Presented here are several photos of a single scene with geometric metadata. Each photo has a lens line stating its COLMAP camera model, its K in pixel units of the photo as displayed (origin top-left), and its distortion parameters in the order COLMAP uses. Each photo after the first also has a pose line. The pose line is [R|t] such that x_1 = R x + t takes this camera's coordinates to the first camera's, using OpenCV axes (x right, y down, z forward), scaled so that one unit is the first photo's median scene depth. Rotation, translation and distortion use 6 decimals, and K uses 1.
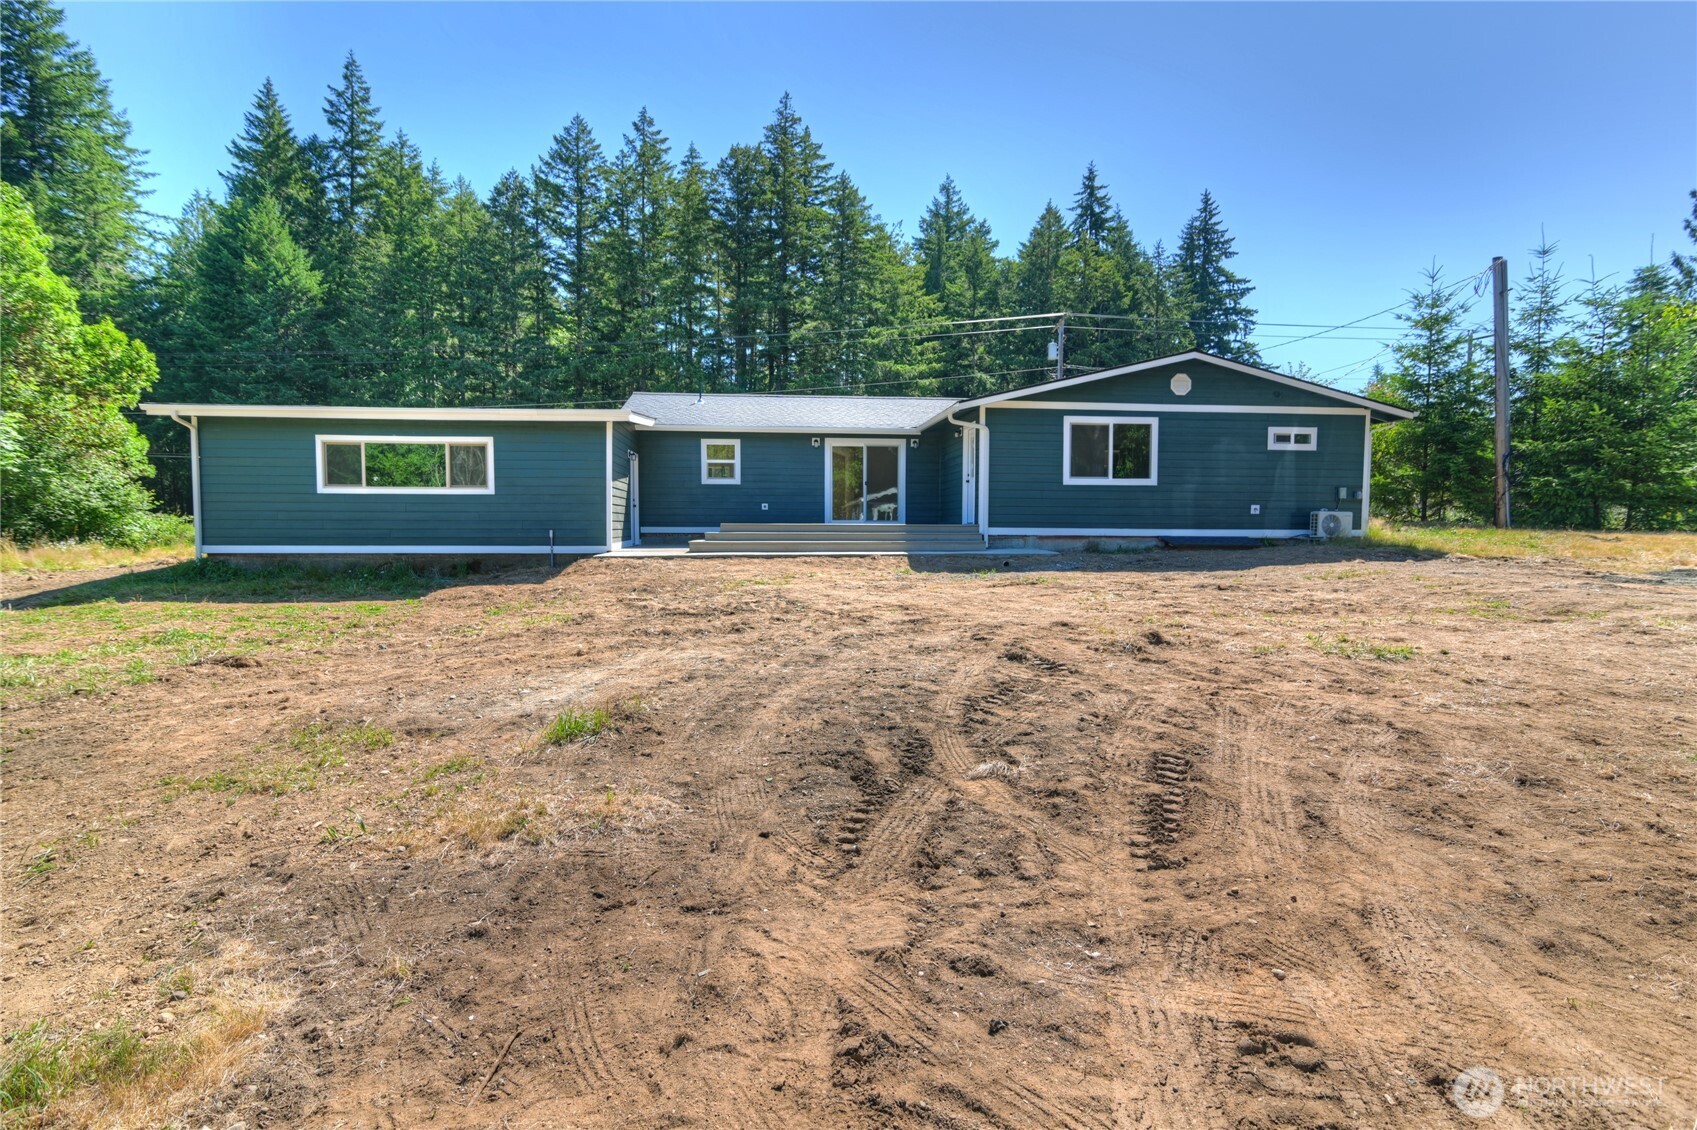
lens RADIAL K [[781.9, 0, 848.9], [0, 781.9, 571.9], [0, 0, 1]] dist [-0.004060, -0.000536]
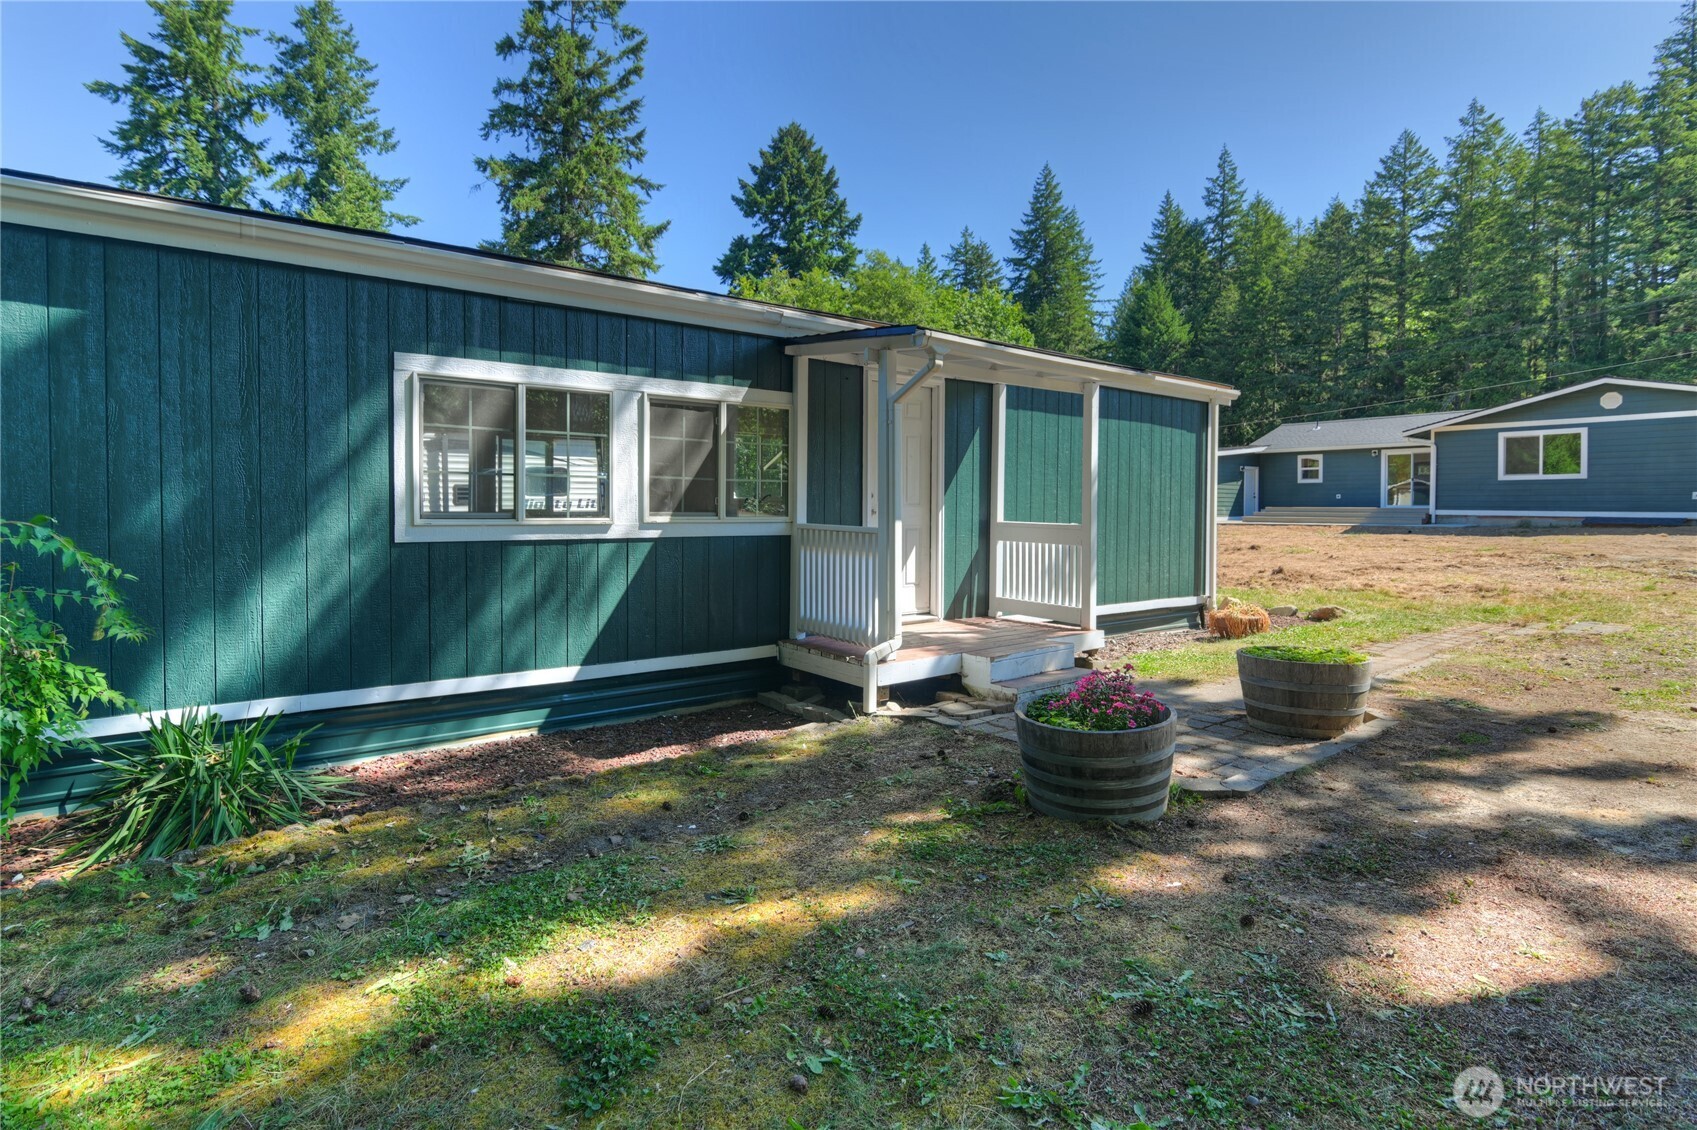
lens RADIAL K [[883.0, 0, 849.2], [0, 883.0, 510.3], [0, 0, 1]] dist [-0.003353, -0.001659]
pose [[0.508529, 0.002886, -0.861040, 0.324605], [-0.054935, 0.998066, -0.029099, 0.017082], [0.859291, 0.062099, 0.507704, -0.256508]]
